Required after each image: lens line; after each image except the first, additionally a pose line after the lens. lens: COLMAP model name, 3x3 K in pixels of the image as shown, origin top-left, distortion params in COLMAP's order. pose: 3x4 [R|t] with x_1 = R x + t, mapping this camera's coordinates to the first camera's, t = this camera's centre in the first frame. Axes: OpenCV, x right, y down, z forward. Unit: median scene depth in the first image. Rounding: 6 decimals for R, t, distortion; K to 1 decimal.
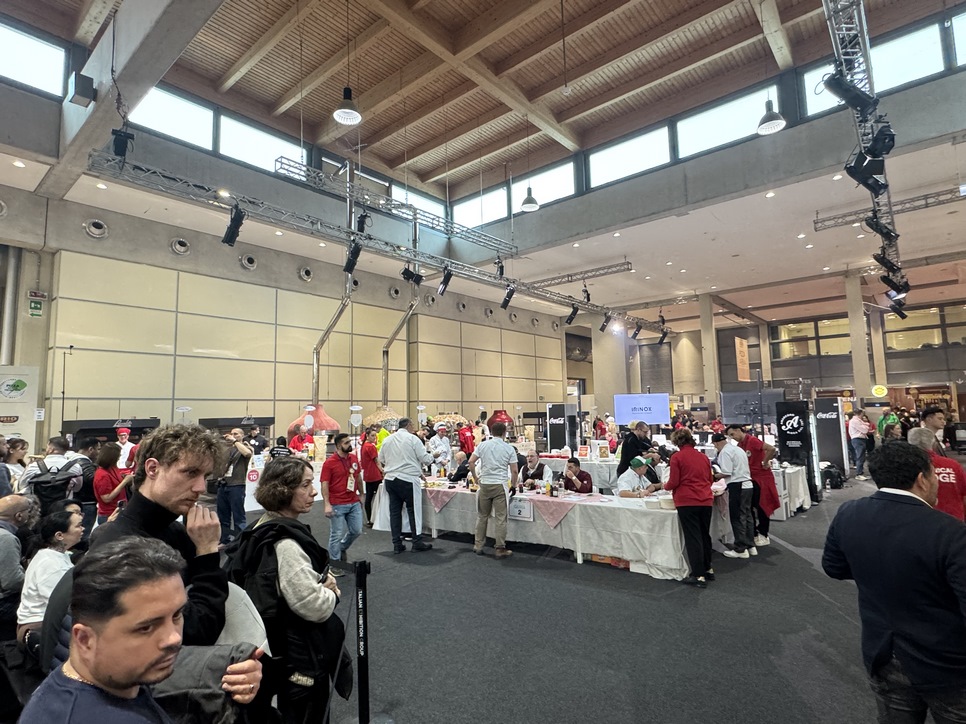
lens RADIAL K [[520.4, 0, 484.7], [0, 520.4, 362.8], [0, 0, 1]] dist [-0.004680, 0.001977]
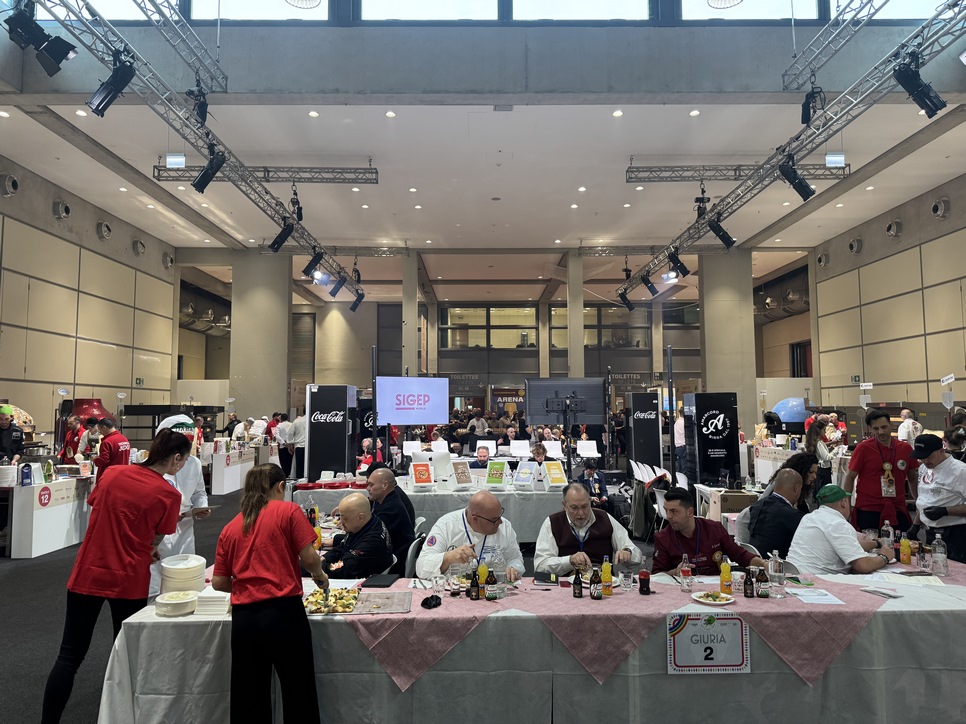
lens RADIAL K [[676.5, 0, 480.5], [0, 676.5, 357.7], [0, 0, 1]] dist [0.067479, -0.082820]
pose [[0.758663, 0.071133, 0.647588, -0.178239], [-0.079055, 0.996728, -0.016869, 0.046492], [-0.646669, -0.038397, 0.761804, 0.346575]]
